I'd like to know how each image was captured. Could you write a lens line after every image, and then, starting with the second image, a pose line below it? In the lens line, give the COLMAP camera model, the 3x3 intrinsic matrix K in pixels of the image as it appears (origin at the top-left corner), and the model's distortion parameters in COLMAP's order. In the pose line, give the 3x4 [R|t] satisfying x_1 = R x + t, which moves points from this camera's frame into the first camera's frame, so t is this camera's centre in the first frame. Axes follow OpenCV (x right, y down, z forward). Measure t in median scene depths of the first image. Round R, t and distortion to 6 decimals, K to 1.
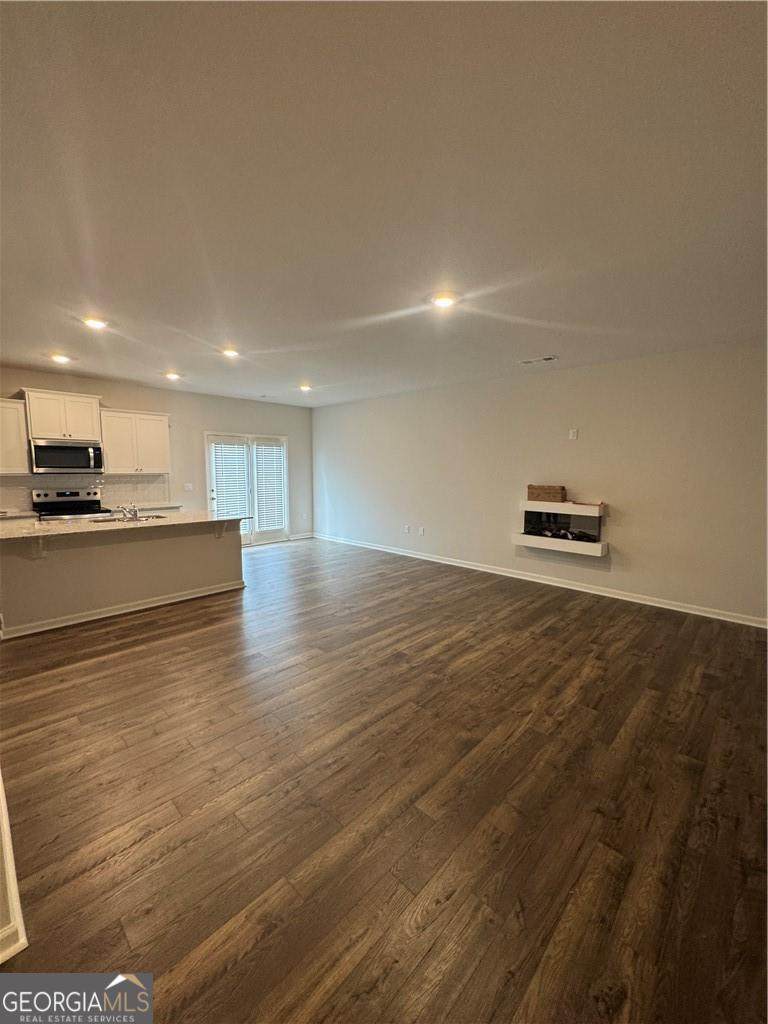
lens RADIAL K [[398.2, 0, 383.4], [0, 398.2, 509.3], [0, 0, 1]] dist [-0.002703, 0.000078]
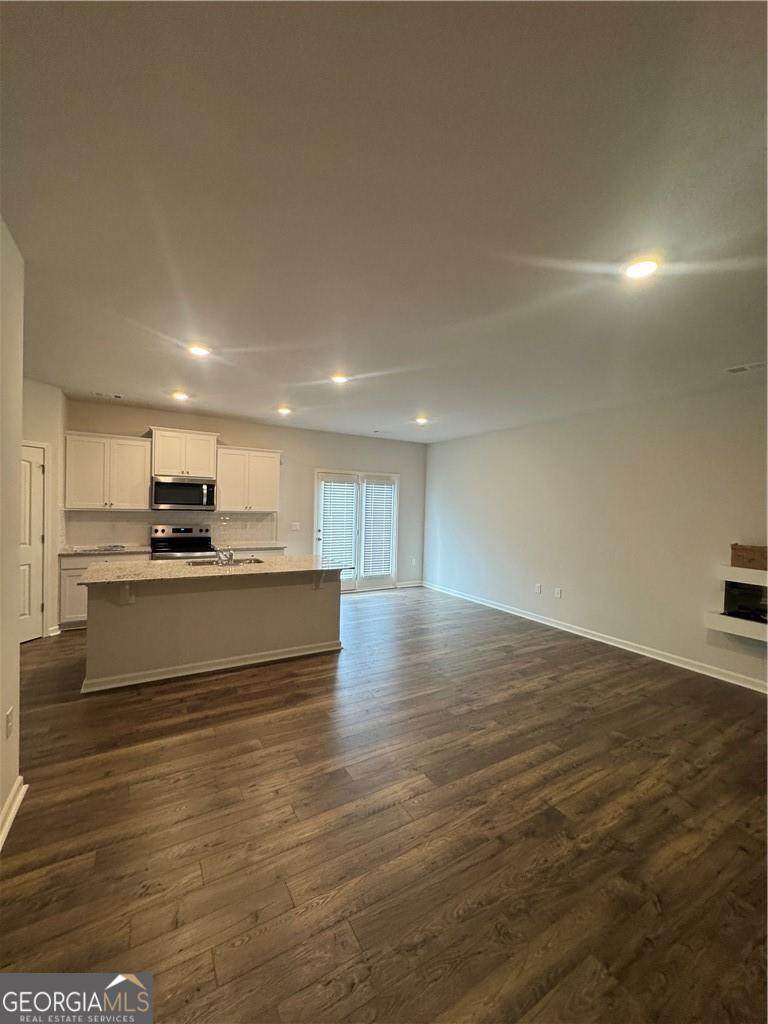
lens RADIAL K [[398.2, 0, 388.4], [0, 398.2, 512.1], [0, 0, 1]] dist [-0.002703, 0.000078]
pose [[0.965561, 0.027687, -0.258700, -0.042387], [-0.050492, 0.995359, -0.081926, -0.033500], [0.255231, 0.092167, 0.962477, 0.195051]]
